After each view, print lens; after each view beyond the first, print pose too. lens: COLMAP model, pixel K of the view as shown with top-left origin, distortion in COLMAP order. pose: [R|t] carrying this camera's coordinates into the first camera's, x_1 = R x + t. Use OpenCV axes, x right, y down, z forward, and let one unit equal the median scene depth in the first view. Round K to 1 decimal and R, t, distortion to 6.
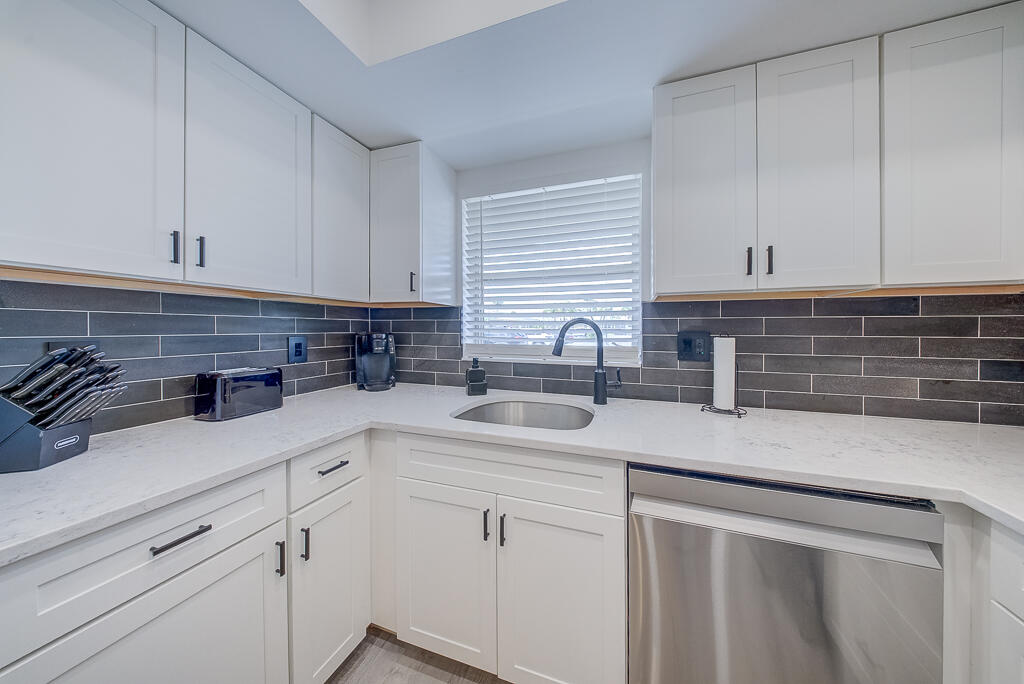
lens RADIAL K [[312.4, 0, 508.4], [0, 312.4, 327.1], [0, 0, 1]] dist [-0.000265, -0.000302]
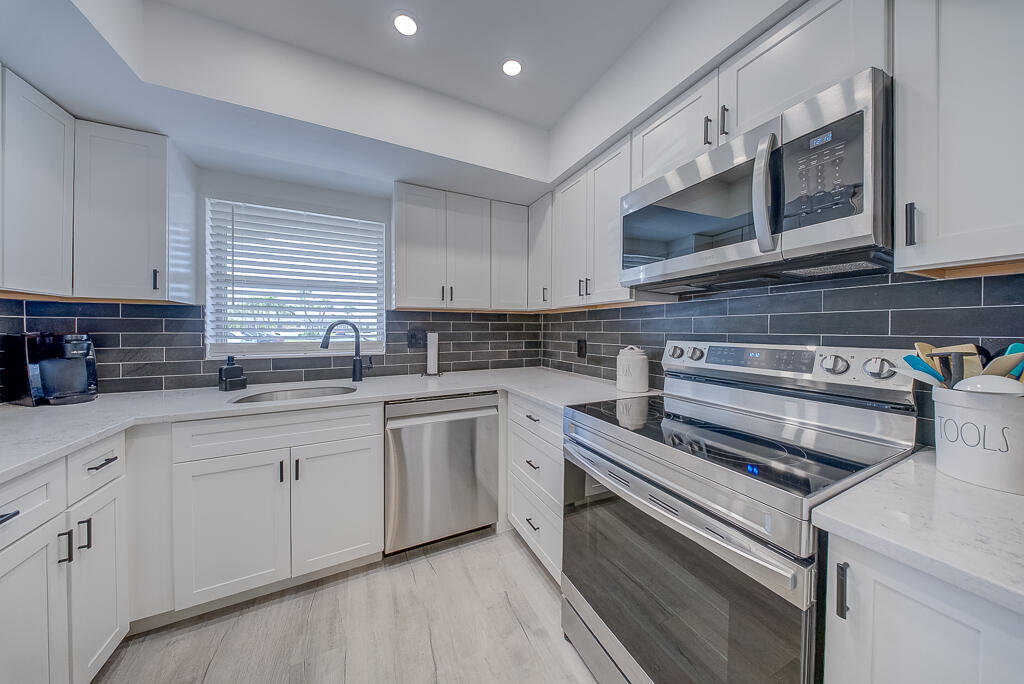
lens RADIAL K [[312.4, 0, 512.8], [0, 312.4, 331.8], [0, 0, 1]] dist [-0.000265, -0.000302]
pose [[0.665371, -0.008806, 0.746461, -0.283805], [-0.001293, 0.999915, 0.012948, 0.002670], [-0.746512, -0.009580, 0.665303, -0.448432]]
